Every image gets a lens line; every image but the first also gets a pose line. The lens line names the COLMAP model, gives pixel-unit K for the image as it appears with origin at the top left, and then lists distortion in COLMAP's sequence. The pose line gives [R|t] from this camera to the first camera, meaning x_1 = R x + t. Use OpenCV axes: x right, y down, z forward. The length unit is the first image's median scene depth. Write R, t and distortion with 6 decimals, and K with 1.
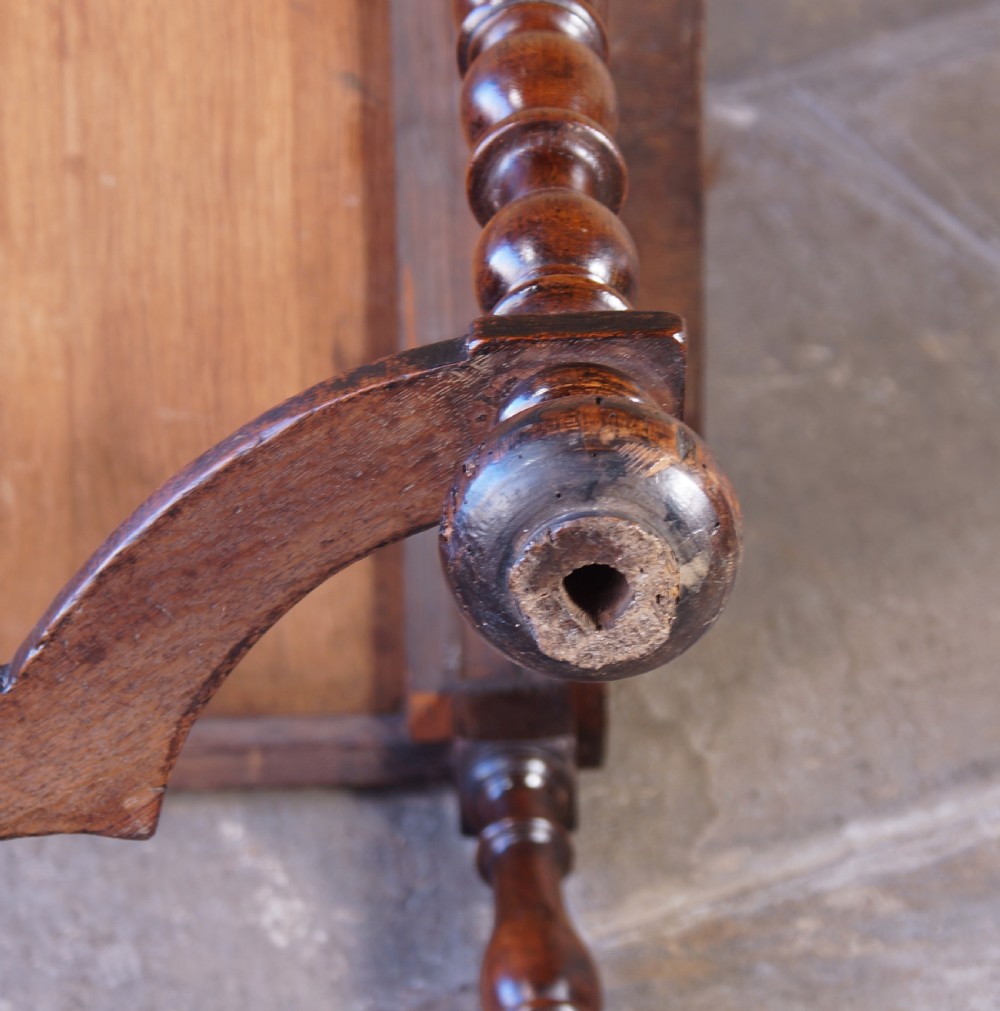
lens RADIAL K [[4347.8, 0, 502.9], [0, 4347.8, 506.2], [0, 0, 1]] dist [0.151772, 0.000000]
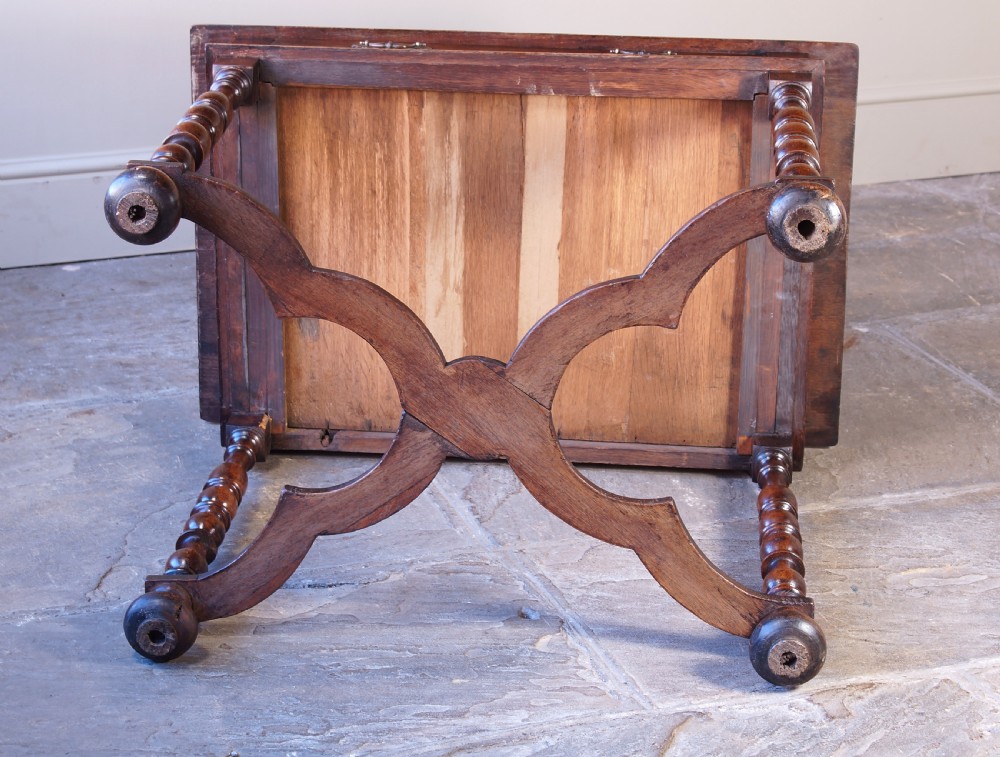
lens RADIAL K [[2276.0, 0, 481.0], [0, 2276.0, 390.1], [0, 0, 1]] dist [0.009134, 0.000000]
pose [[0.989641, 0.063594, -0.128708, 0.003212], [-0.090557, 0.972199, -0.215938, 0.381050], [0.111398, 0.225357, 0.967887, -0.573301]]
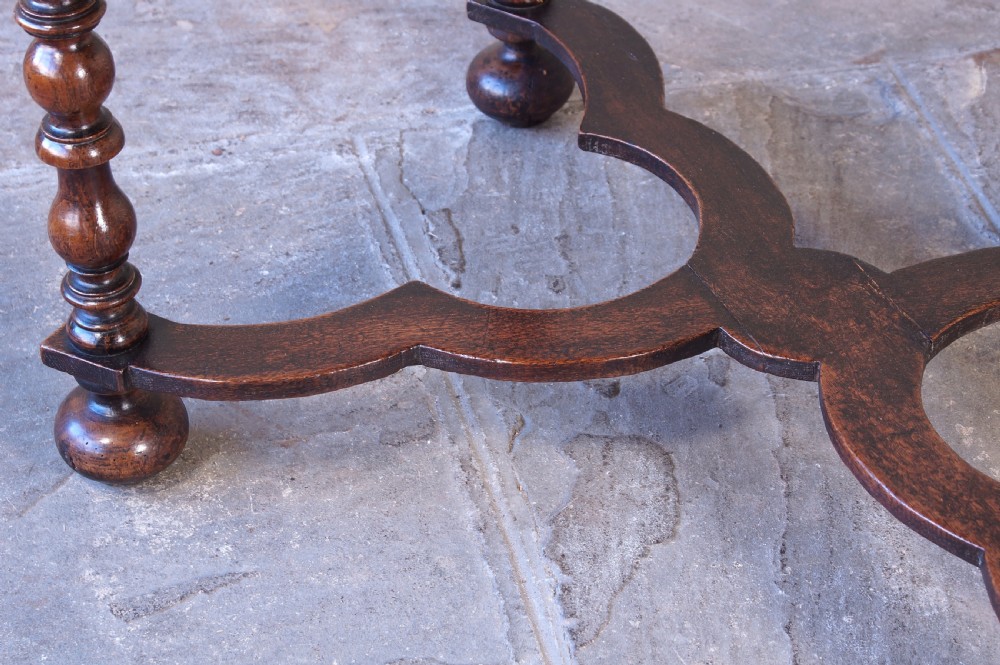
lens RADIAL K [[2264.5, 0, 508.7], [0, 2264.5, 283.4], [0, 0, 1]] dist [0.050811, 0.000000]
pose [[0.970082, 0.140313, -0.198124, -0.090199], [-0.134568, 0.990004, 0.042238, -0.005750], [0.202070, -0.014313, 0.979267, 0.276543]]
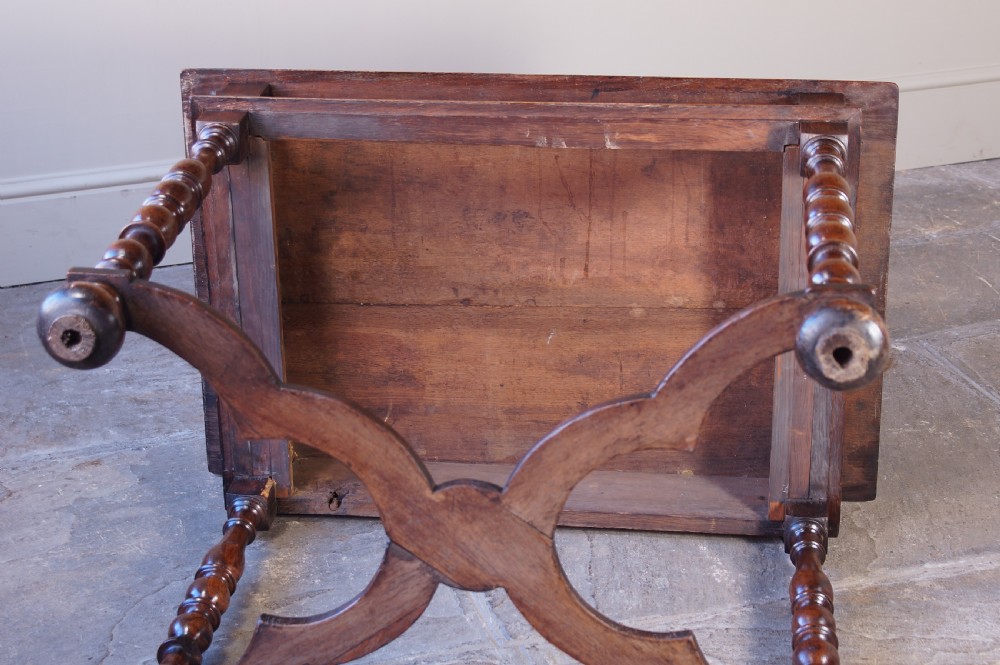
lens RADIAL K [[1917.1, 0, 502.3], [0, 1917.1, 338.2], [0, 0, 1]] dist [0.006714, 0.000000]
pose [[0.985642, 0.059860, -0.157879, -0.002369], [-0.086188, 0.982422, -0.165586, 0.165208], [0.145192, 0.176816, 0.973476, -0.266535]]
